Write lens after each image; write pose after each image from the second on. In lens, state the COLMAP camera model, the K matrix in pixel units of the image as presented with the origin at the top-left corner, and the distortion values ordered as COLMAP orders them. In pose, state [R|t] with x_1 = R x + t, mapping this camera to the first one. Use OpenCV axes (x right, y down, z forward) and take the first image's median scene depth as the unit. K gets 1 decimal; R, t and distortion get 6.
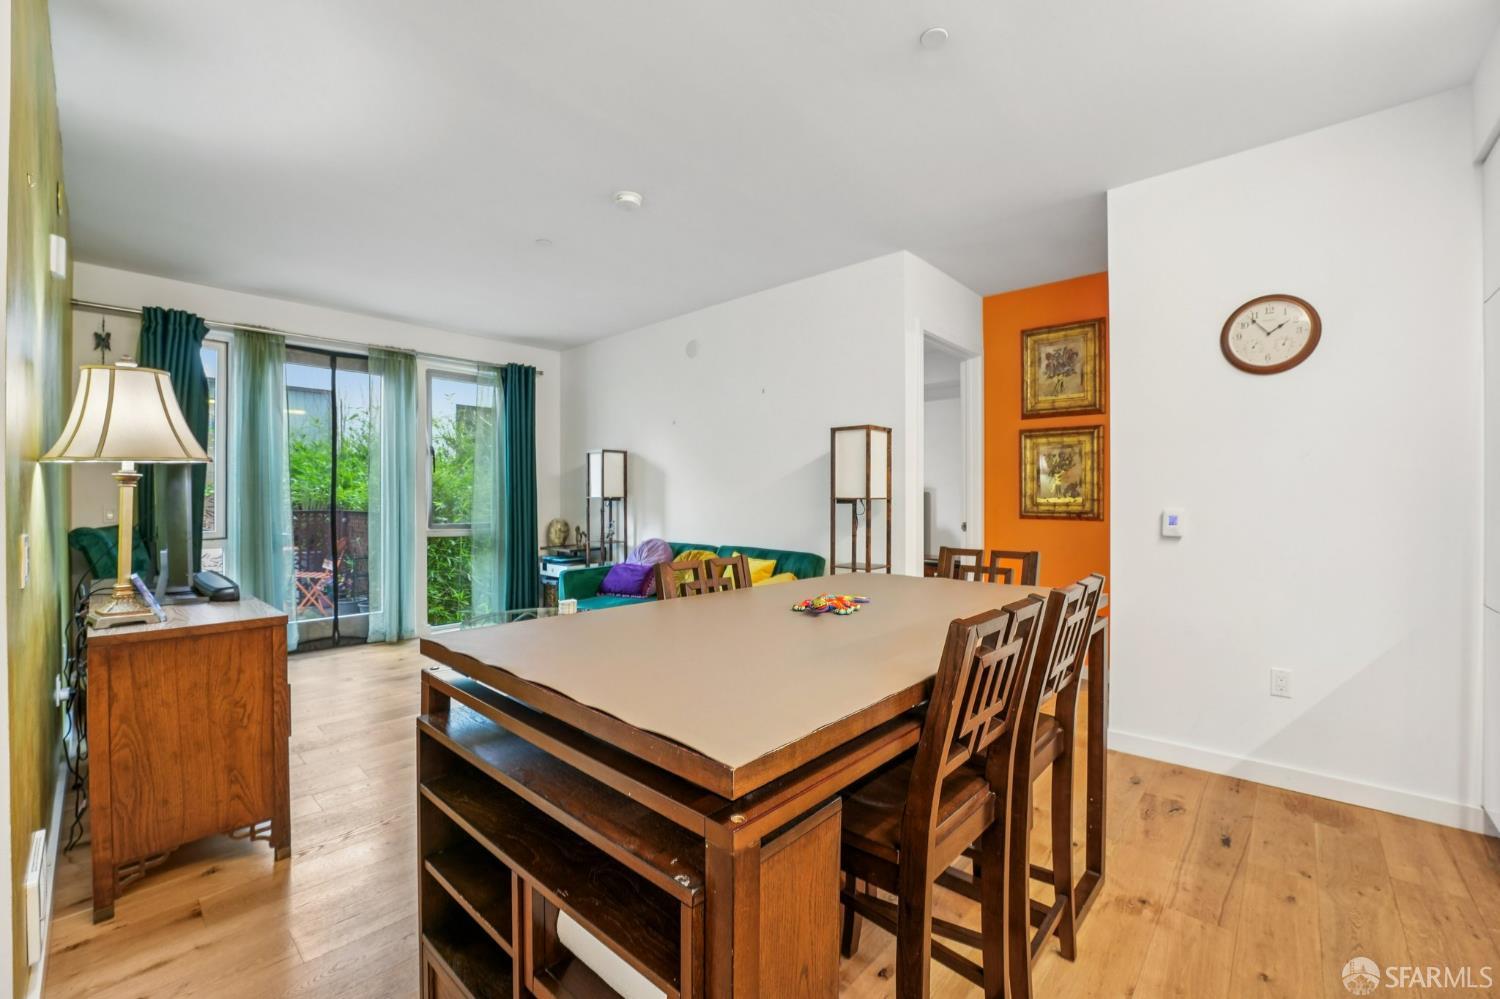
lens RADIAL K [[610.2, 0, 740.1], [0, 610.2, 496.9], [0, 0, 1]] dist [-0.031254, 0.004035]
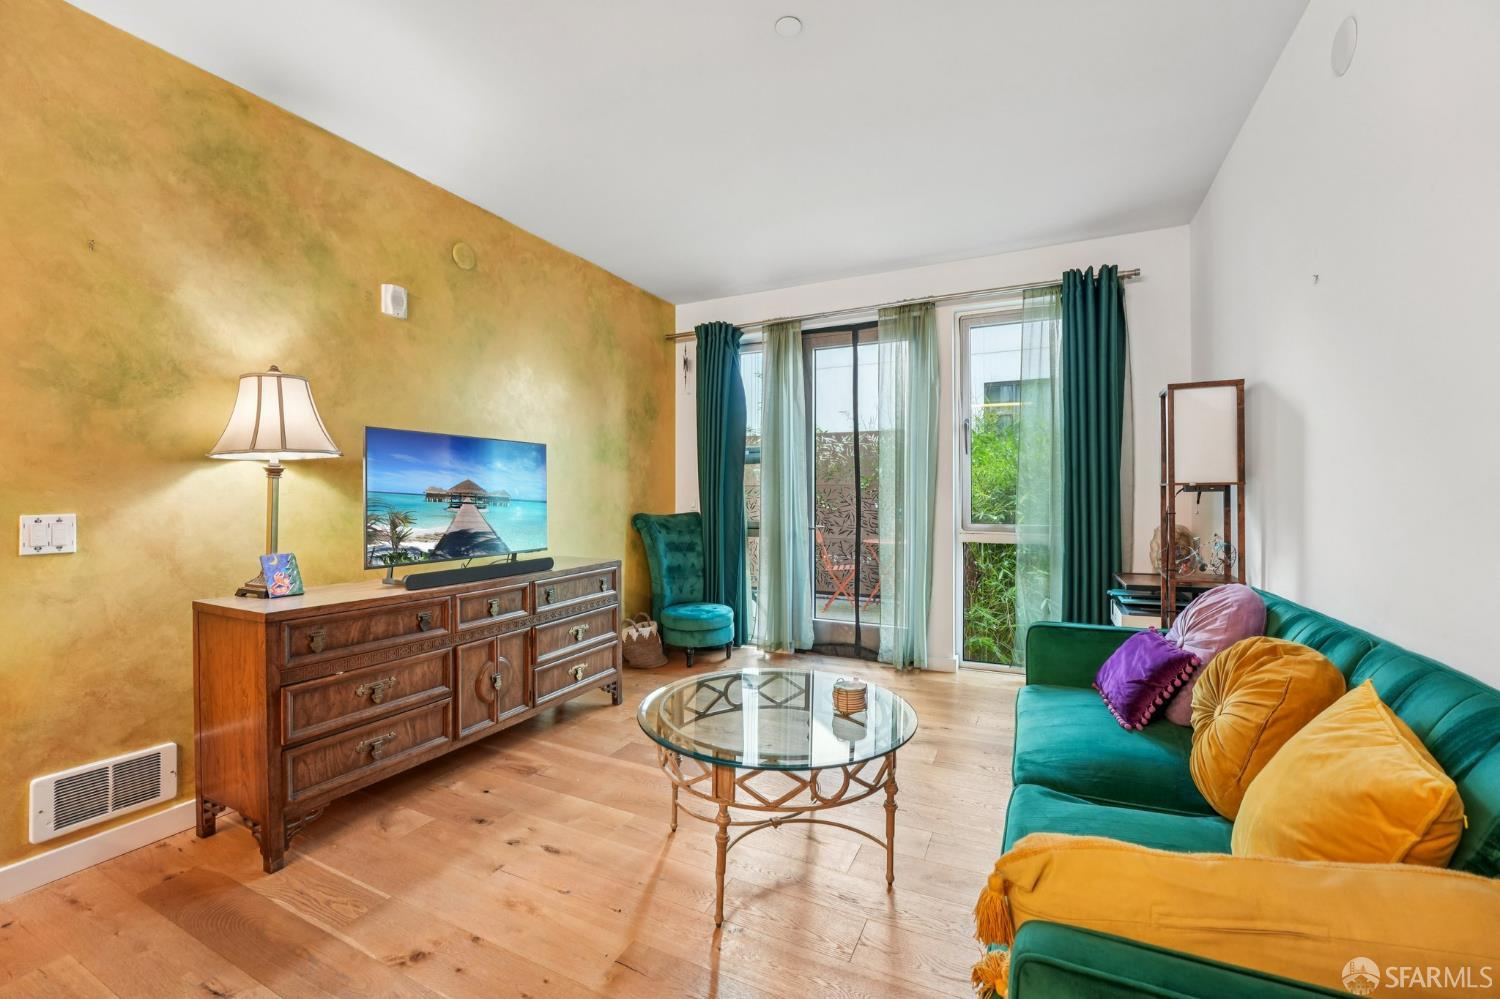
lens RADIAL K [[610.2, 0, 751.1], [0, 610.2, 501.4], [0, 0, 1]] dist [-0.031254, 0.004035]
pose [[0.293756, 0.008374, -0.955844, 0.135155], [0.000768, 0.999959, 0.008997, 0.010187], [0.955880, -0.003377, 0.293738, 0.559086]]
